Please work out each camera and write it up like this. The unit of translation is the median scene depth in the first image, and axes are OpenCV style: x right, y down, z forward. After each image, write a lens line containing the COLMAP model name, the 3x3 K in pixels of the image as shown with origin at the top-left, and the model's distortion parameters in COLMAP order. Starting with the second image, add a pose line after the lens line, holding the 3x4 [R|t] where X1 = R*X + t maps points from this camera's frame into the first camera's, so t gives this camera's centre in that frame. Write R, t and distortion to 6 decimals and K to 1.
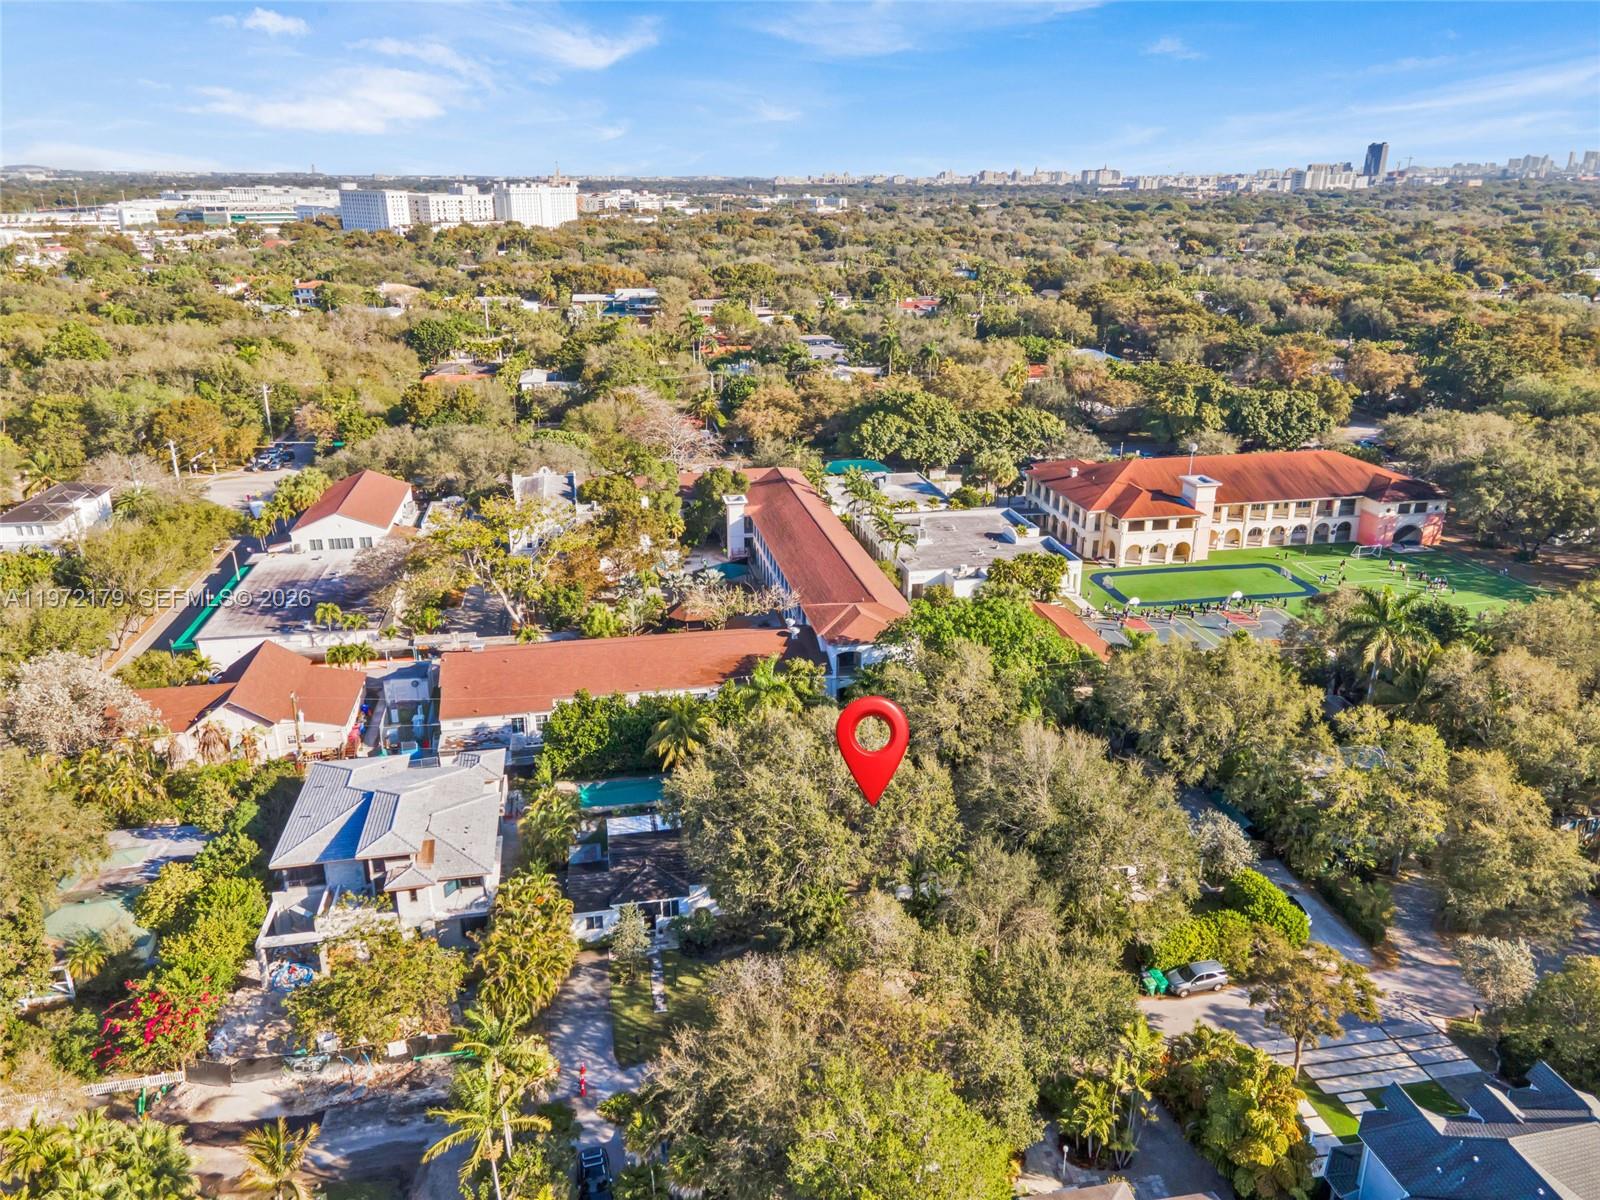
lens RADIAL K [[1153.1, 0, 800.0], [0, 1153.1, 600.0], [0, 0, 1]] dist [0.031914, 0.023650]
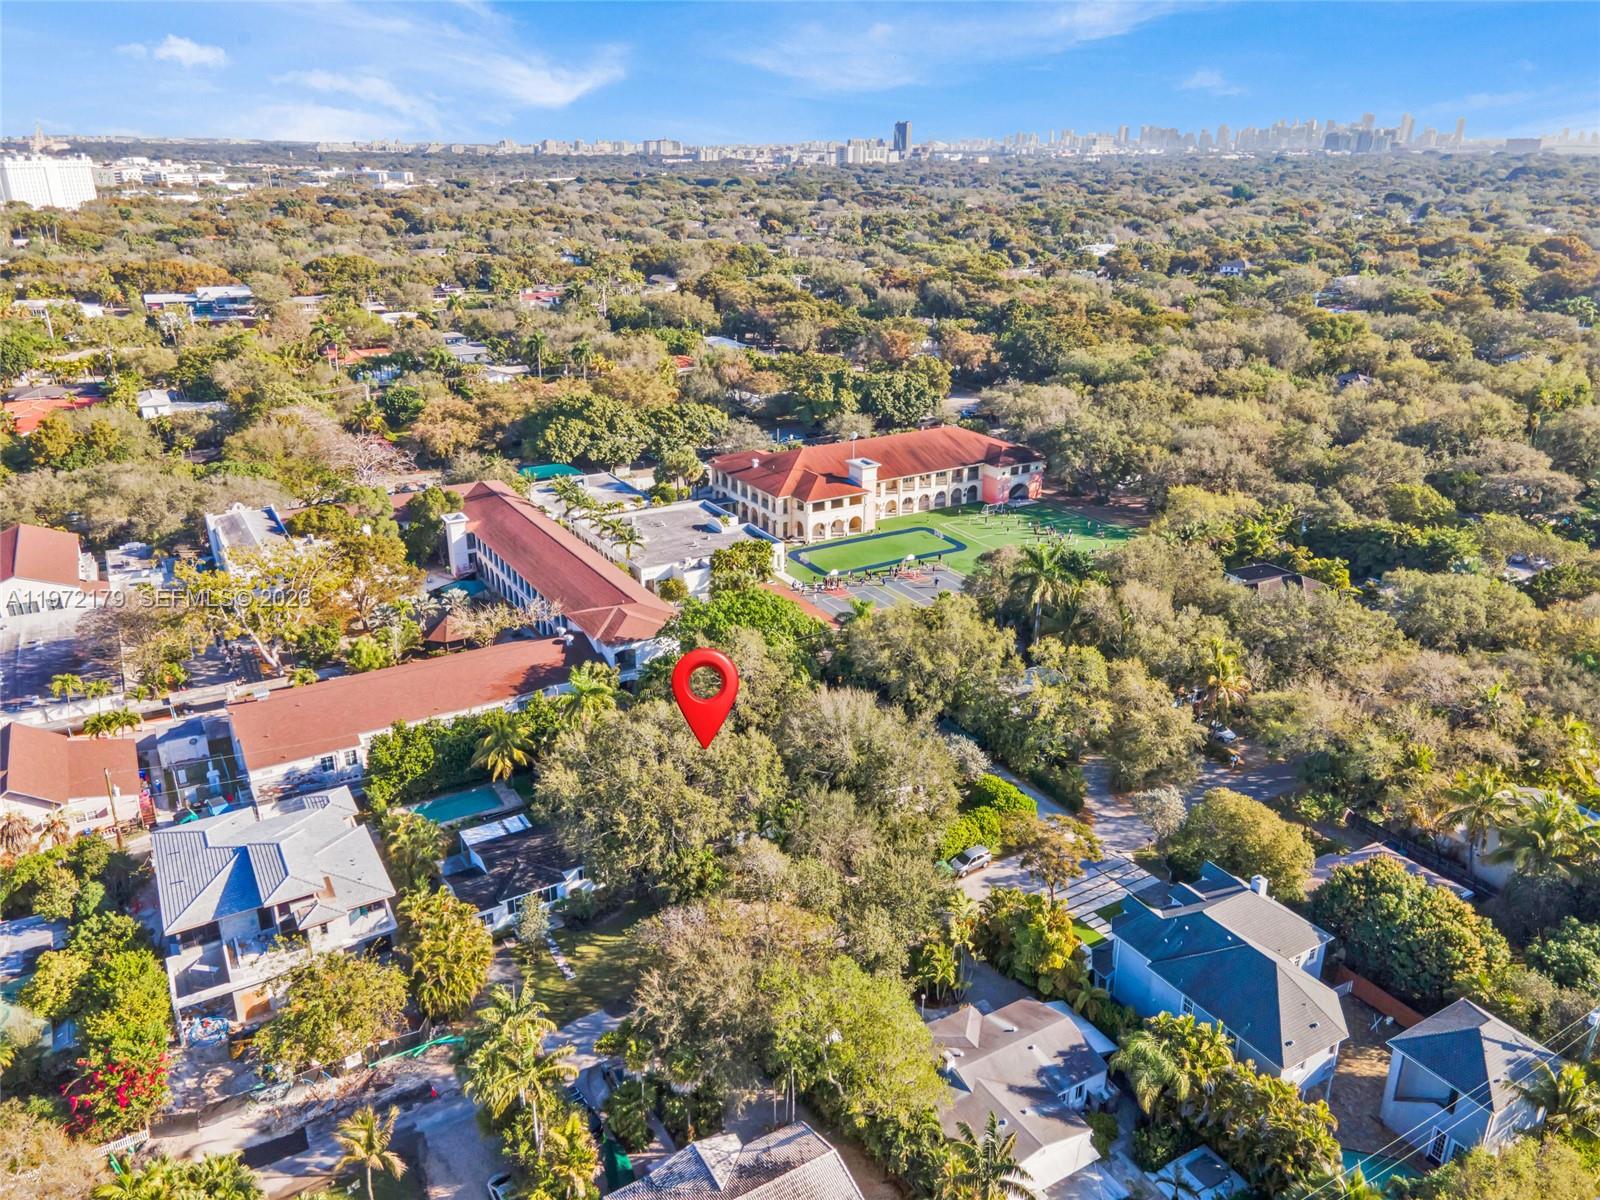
lens RADIAL K [[1153.1, 0, 800.0], [0, 1153.1, 600.0], [0, 0, 1]] dist [0.031914, 0.023650]
pose [[0.939097, -0.123319, 0.320764, -0.130498], [0.115705, 0.992362, 0.042768, -0.027387], [-0.323588, -0.003050, 0.946193, -0.103714]]
